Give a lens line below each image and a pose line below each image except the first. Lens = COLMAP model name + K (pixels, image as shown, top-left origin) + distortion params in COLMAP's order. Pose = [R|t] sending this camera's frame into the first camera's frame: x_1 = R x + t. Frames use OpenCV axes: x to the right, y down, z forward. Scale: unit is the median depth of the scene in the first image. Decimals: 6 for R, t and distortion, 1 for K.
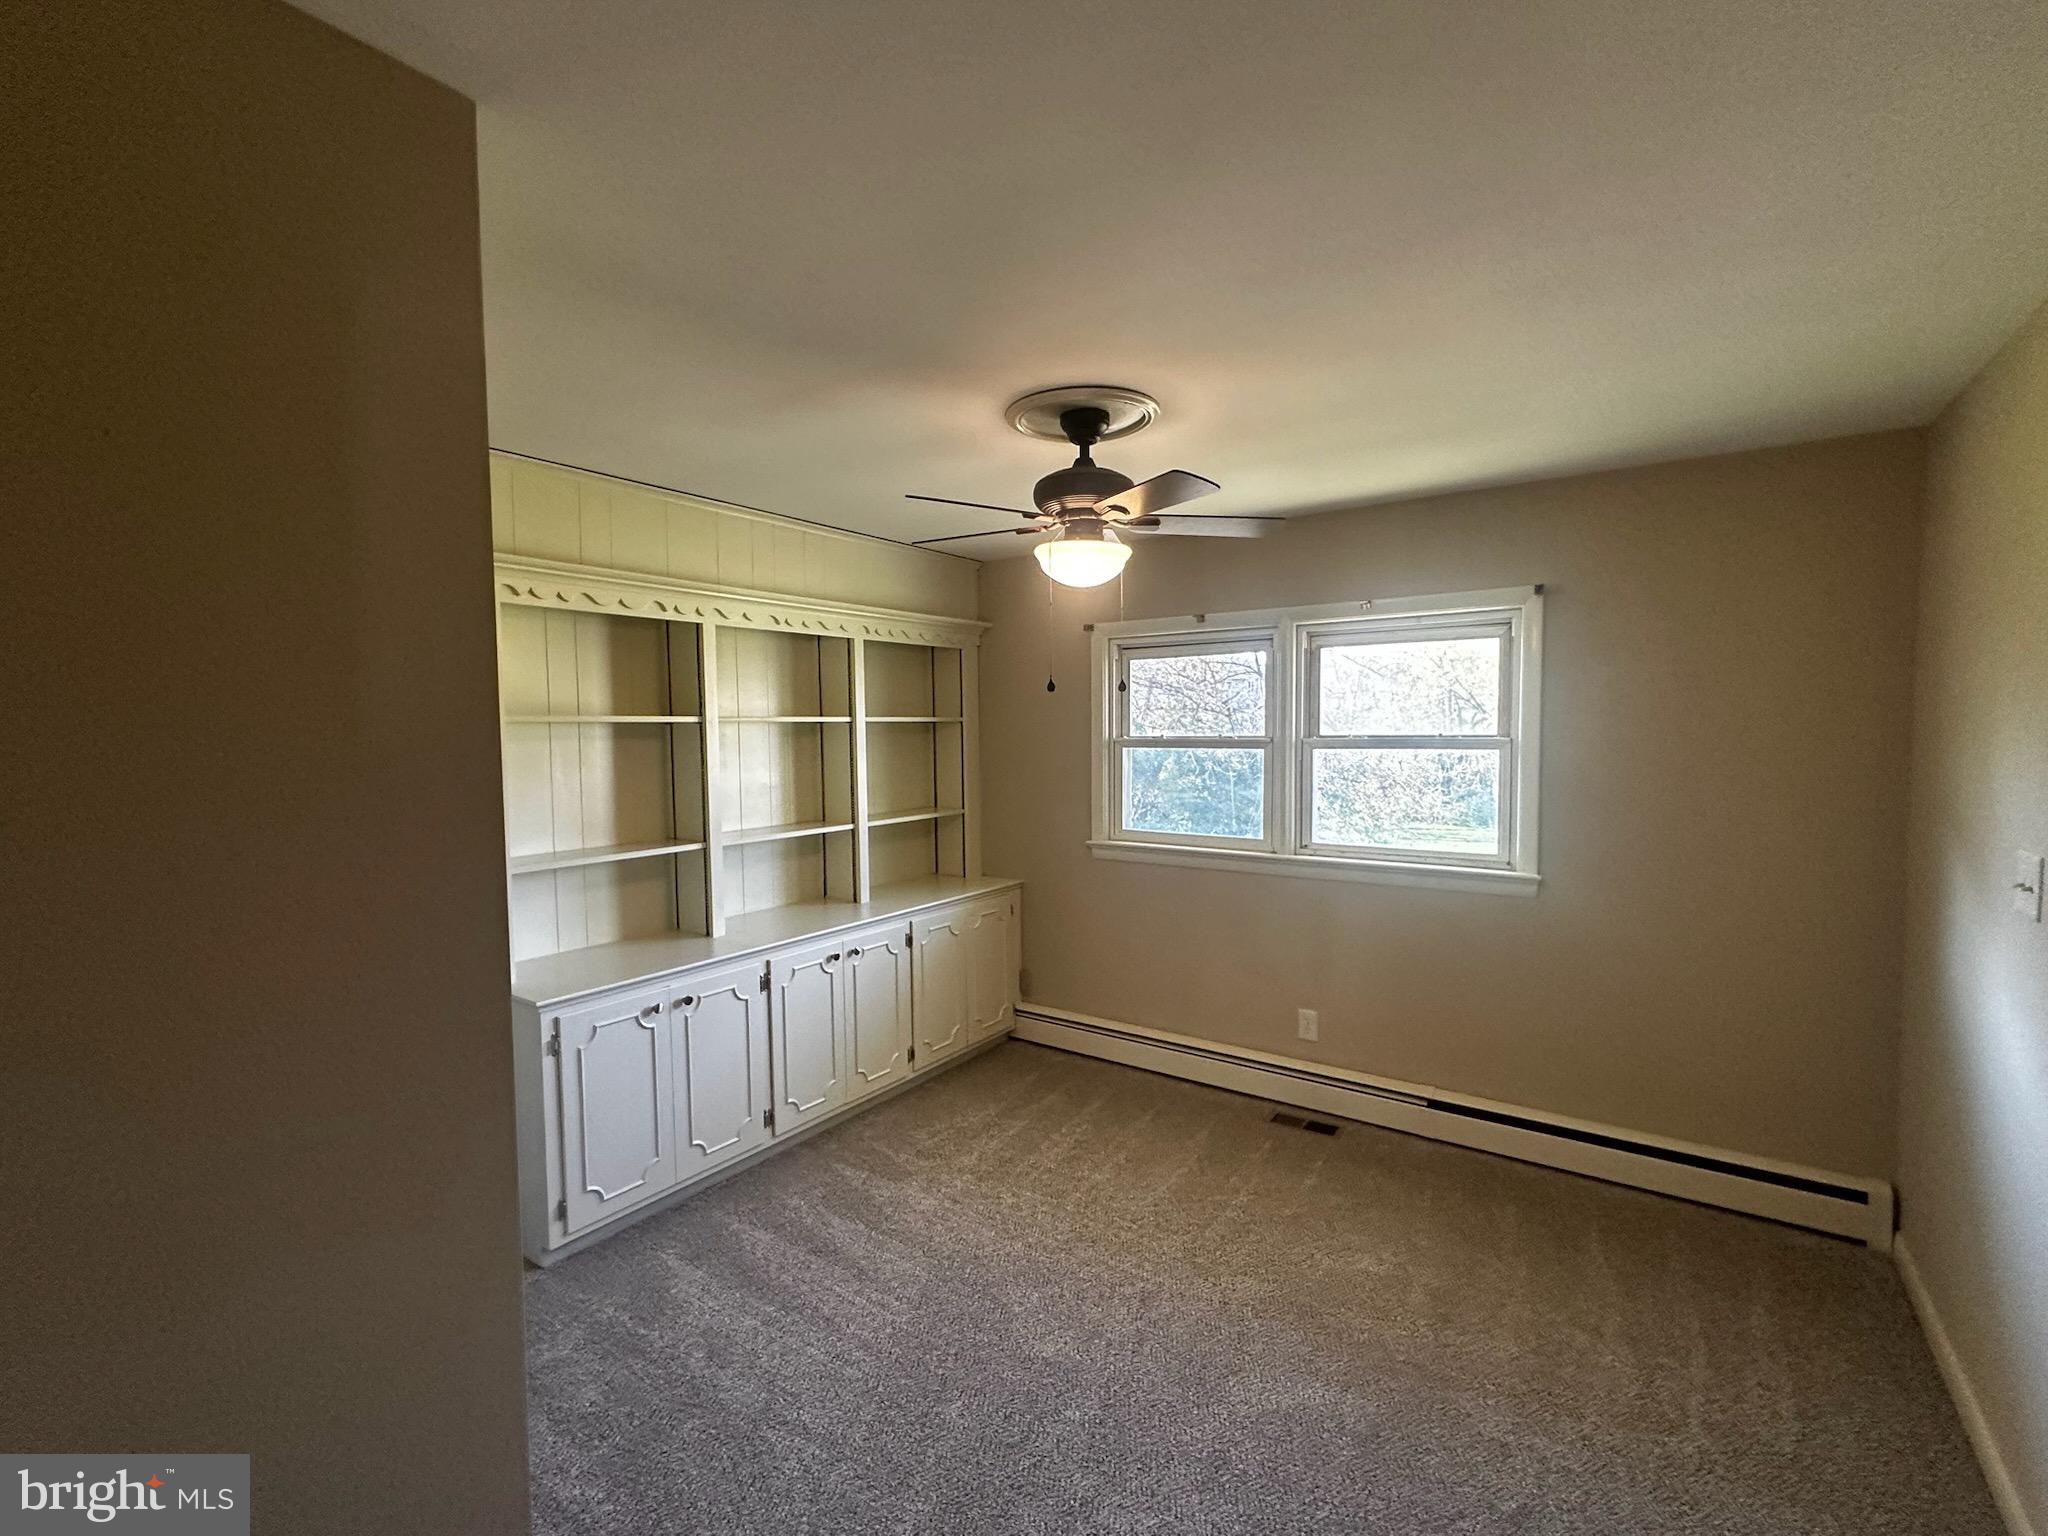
lens RADIAL K [[892.6, 0, 1012.5], [0, 892.6, 773.8], [0, 0, 1]] dist [-0.003162, 0.001219]
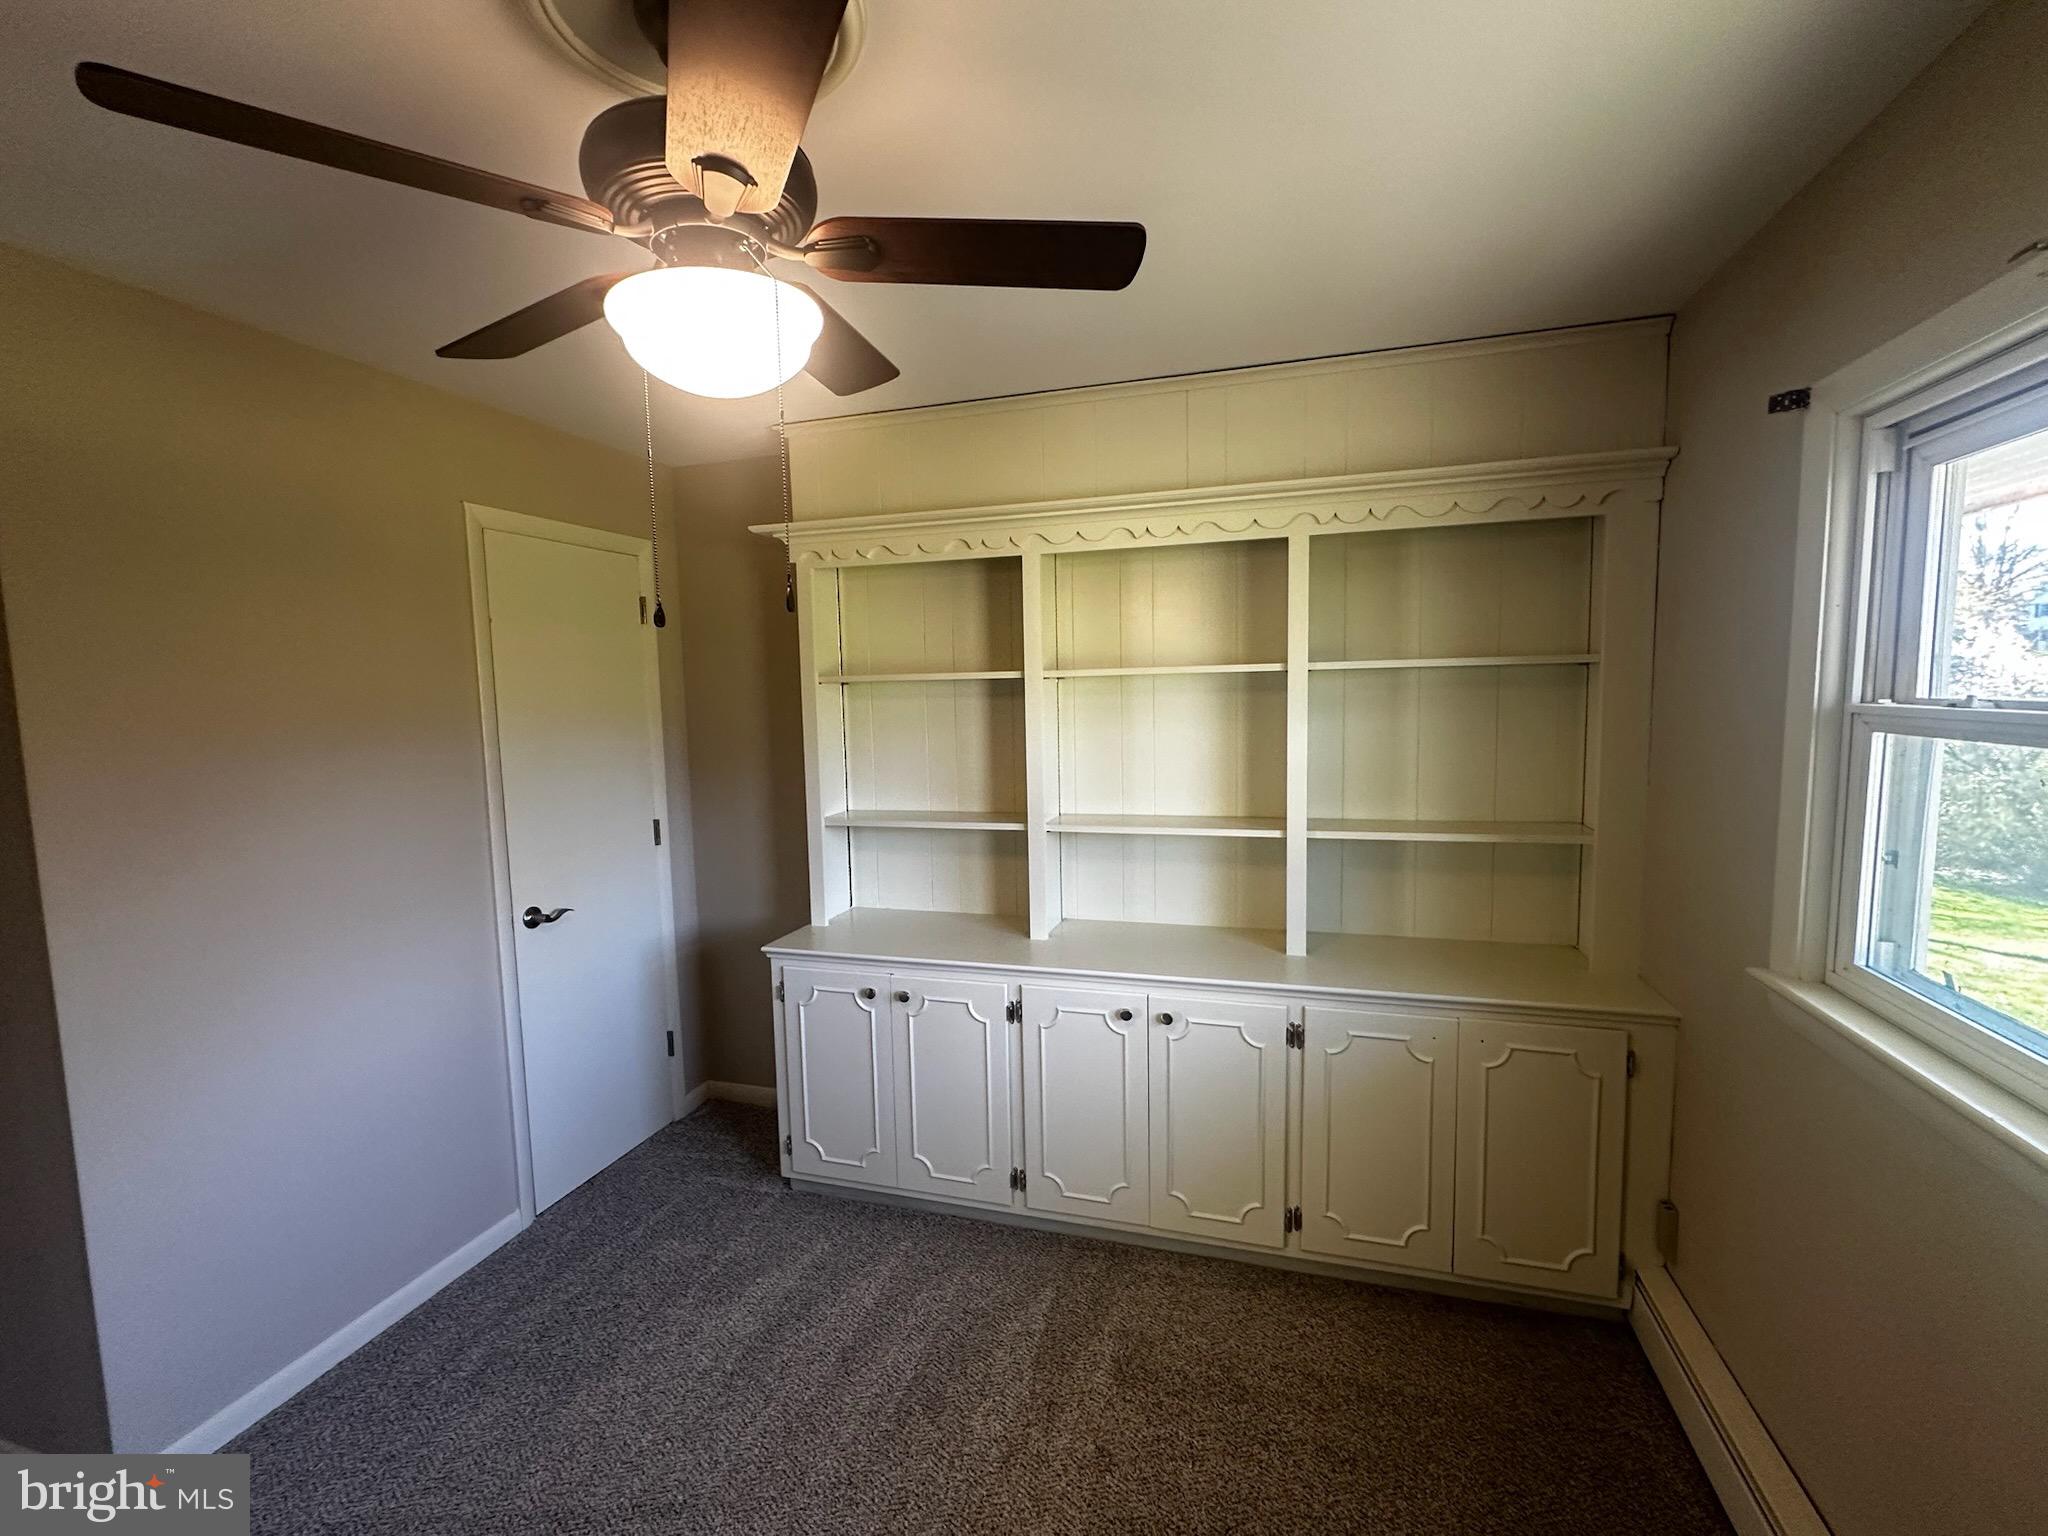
lens RADIAL K [[892.6, 0, 1012.5], [0, 892.6, 773.8], [0, 0, 1]] dist [-0.003162, 0.001219]
pose [[0.325221, 0.093026, -0.941051, 0.421223], [-0.030692, 0.995664, 0.087818, -0.040664], [0.945140, 0.000322, 0.326666, 0.711091]]
